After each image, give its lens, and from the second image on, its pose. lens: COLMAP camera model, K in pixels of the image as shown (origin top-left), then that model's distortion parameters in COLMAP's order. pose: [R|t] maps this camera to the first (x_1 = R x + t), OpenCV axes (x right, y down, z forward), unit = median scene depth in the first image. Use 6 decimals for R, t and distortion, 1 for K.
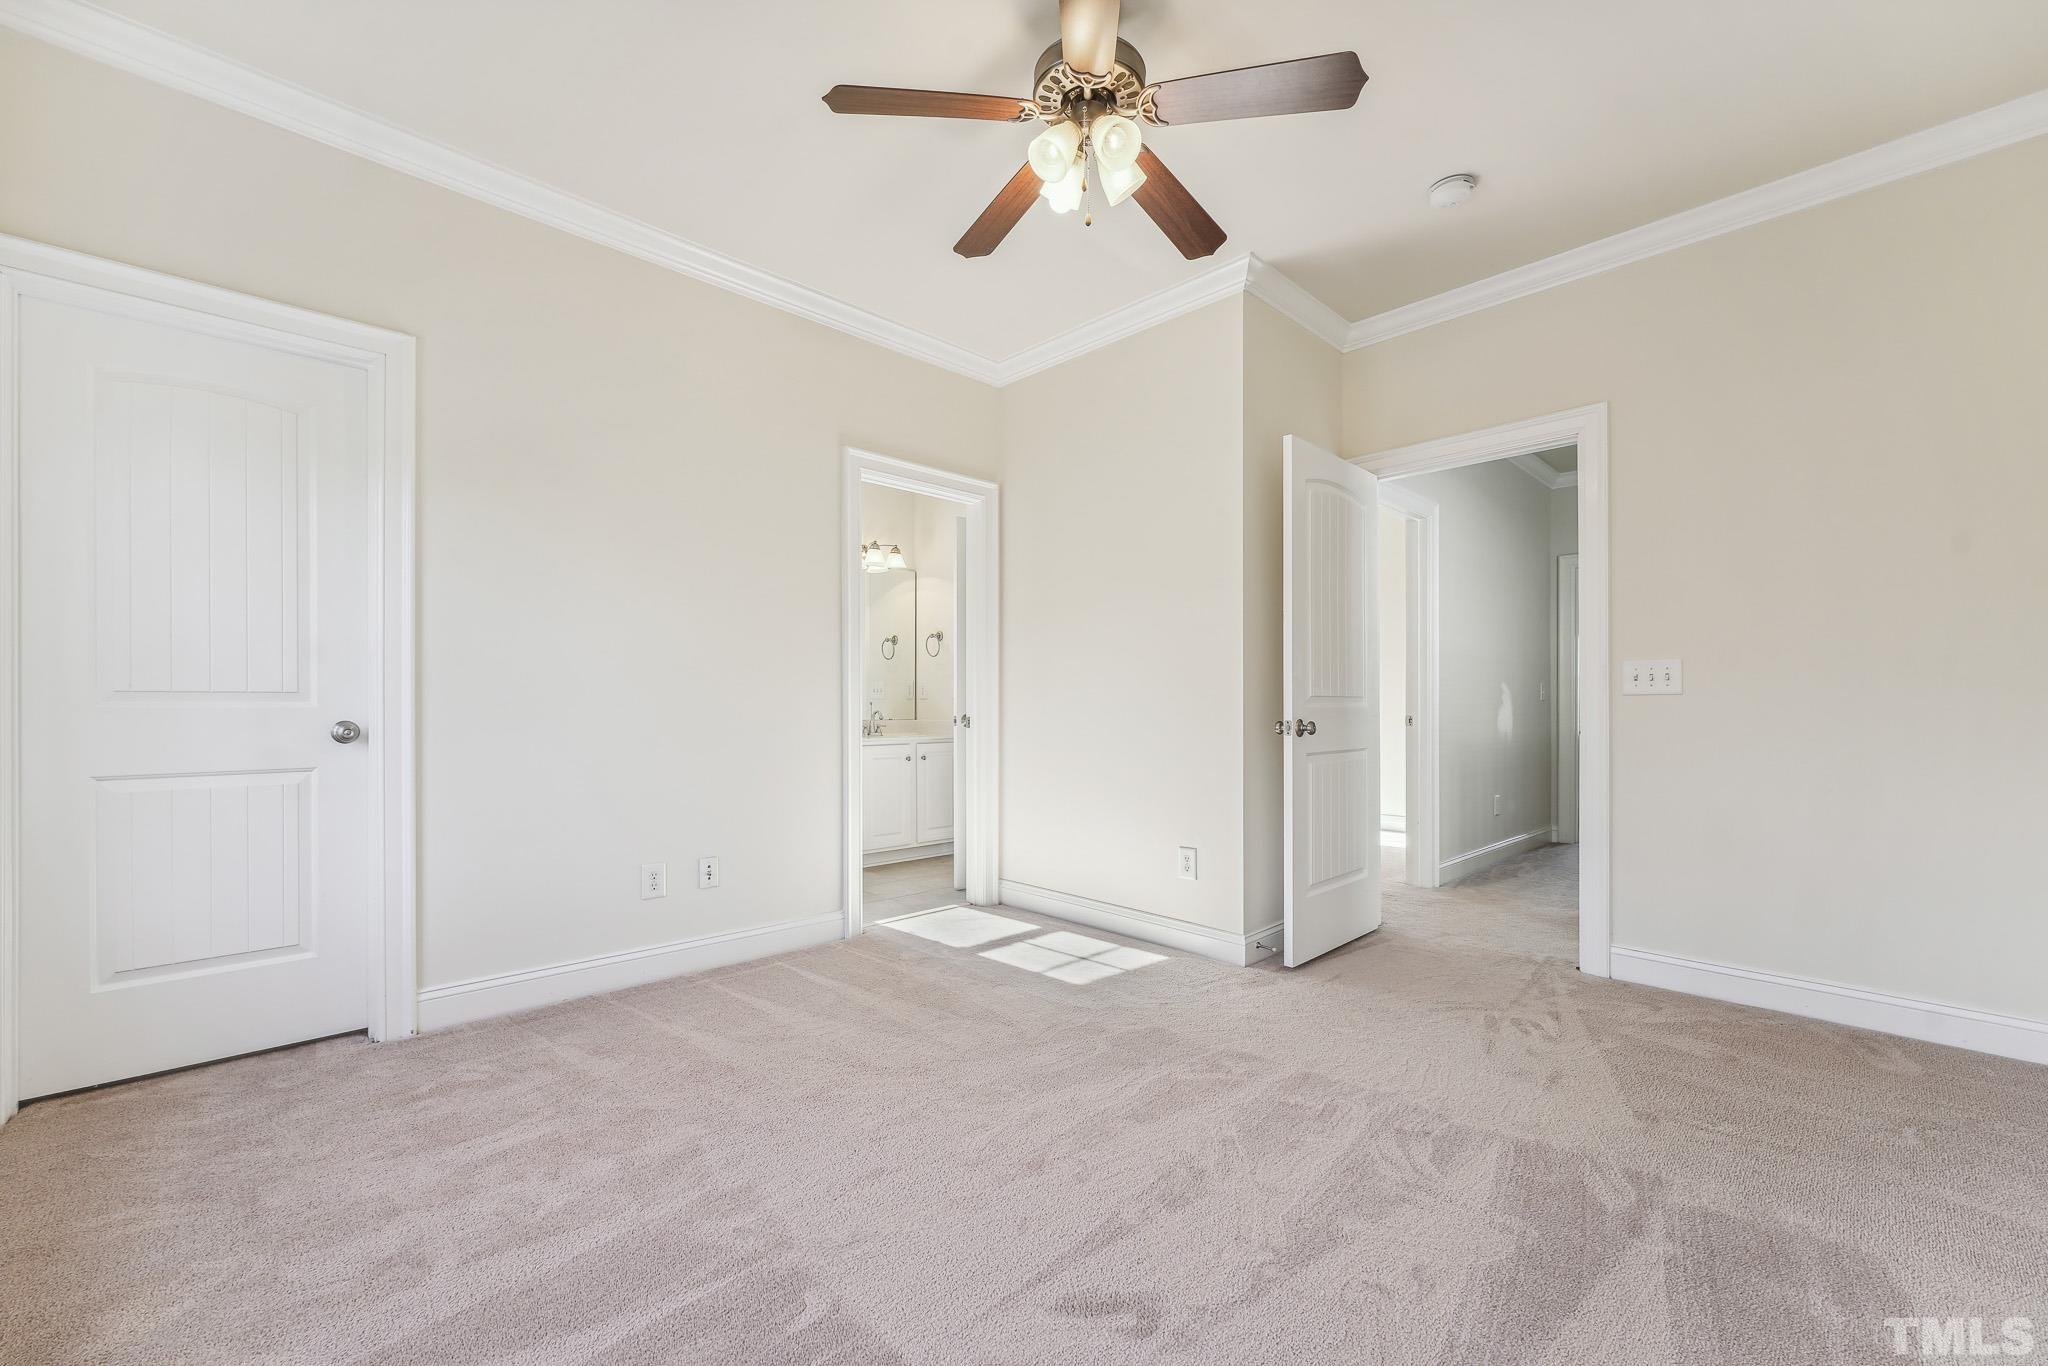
lens RADIAL K [[850.7, 0, 1025.3], [0, 850.7, 696.4], [0, 0, 1]] dist [0.003498, 0.000229]
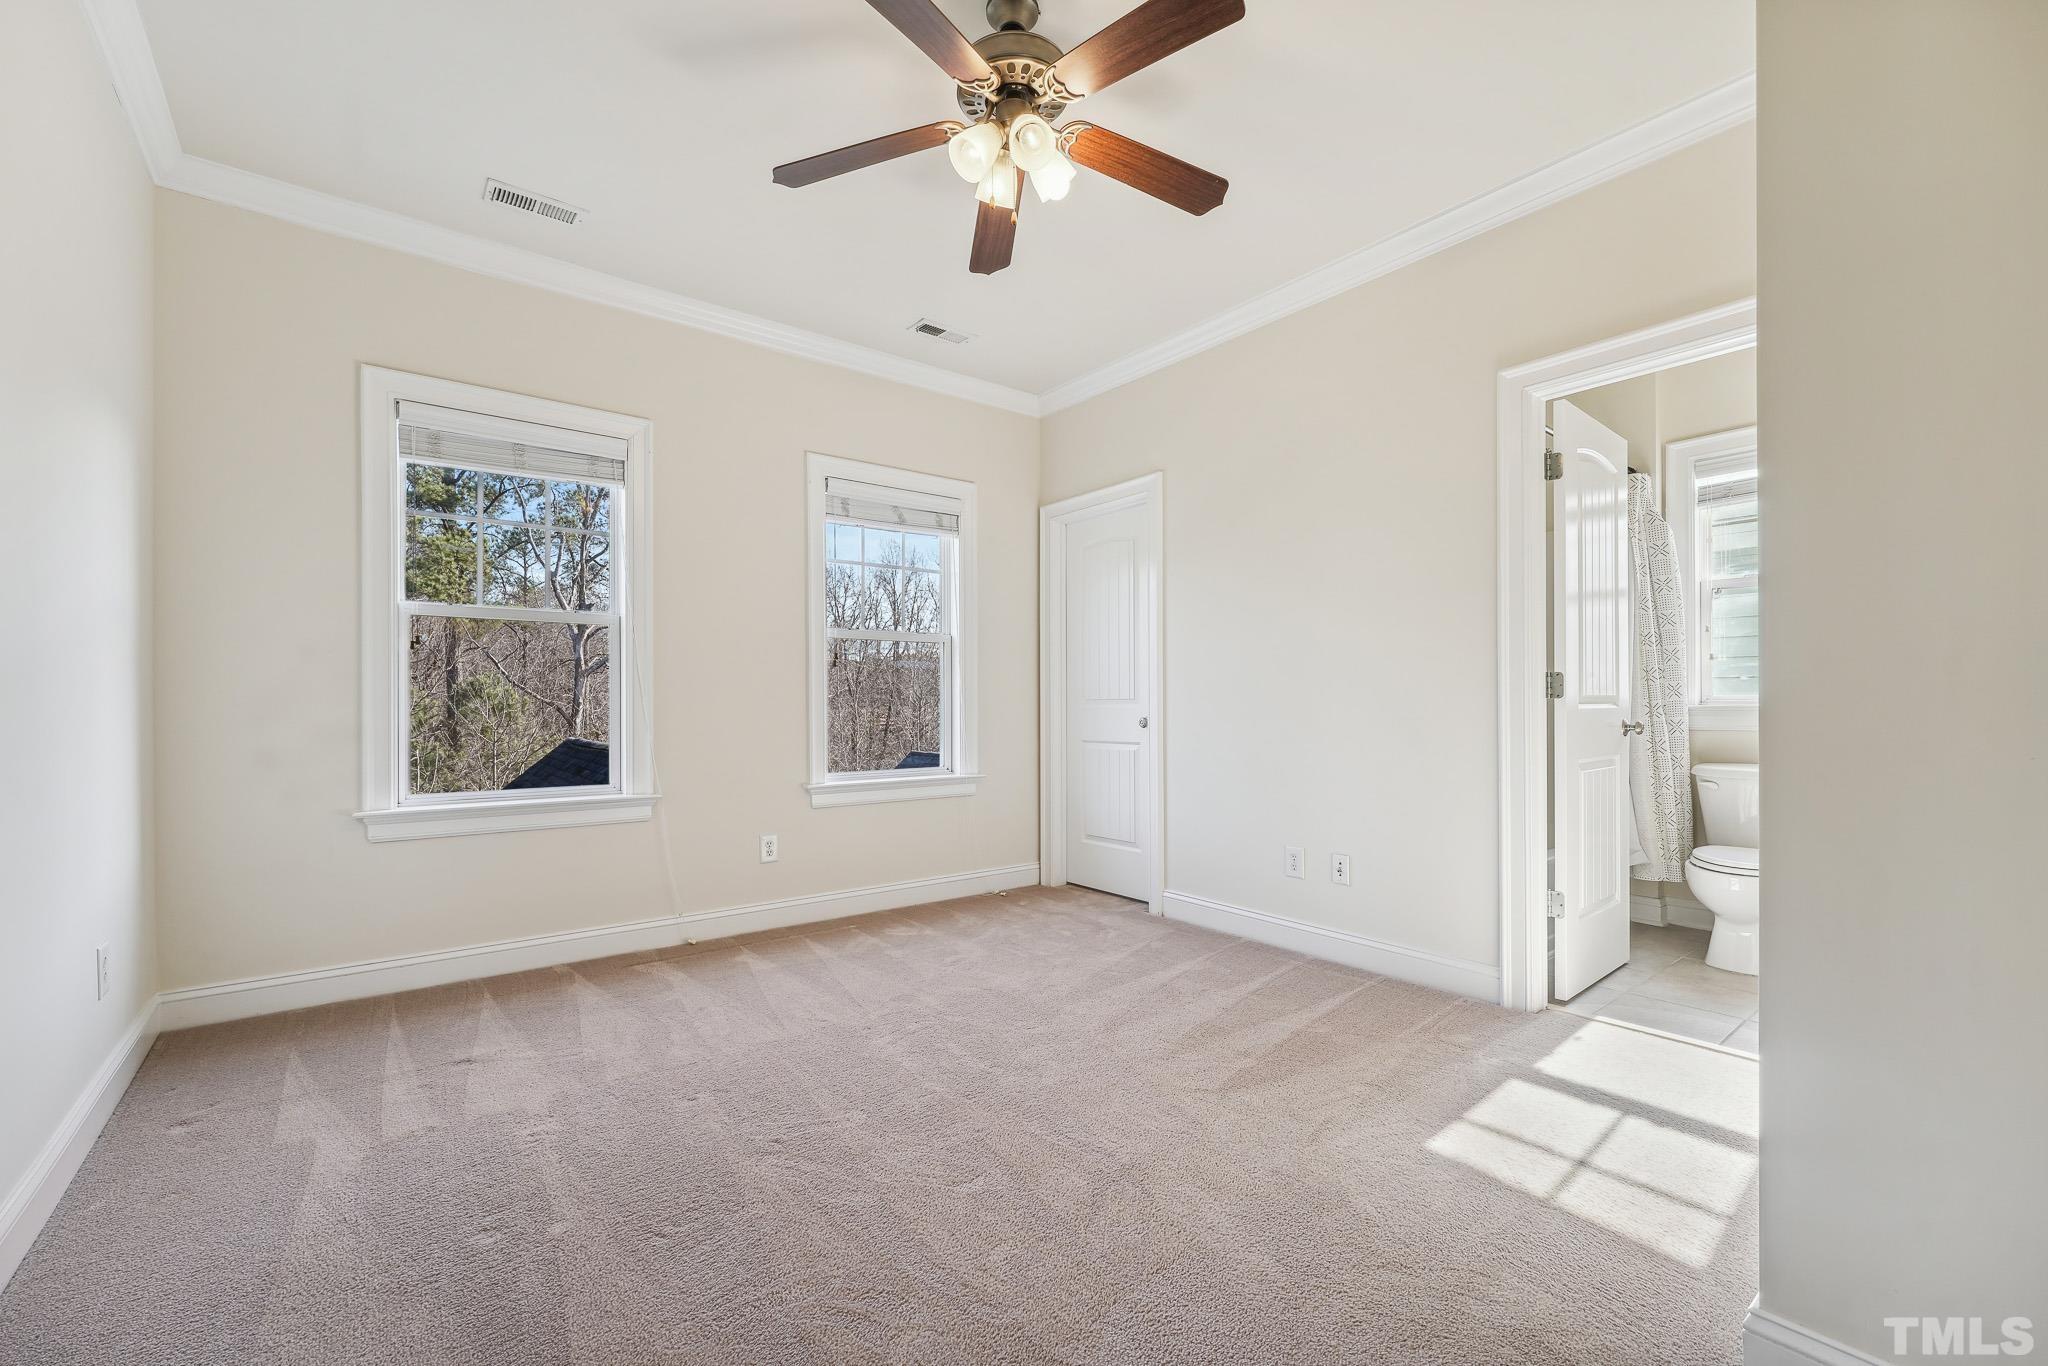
lens RADIAL K [[850.7, 0, 1025.3], [0, 850.7, 696.4], [0, 0, 1]] dist [0.003498, 0.000229]
pose [[-0.121036, -0.020371, -0.992439, 0.746343], [0.004747, 0.999766, -0.021101, 0.021345], [0.992637, -0.007265, -0.120911, 0.808536]]
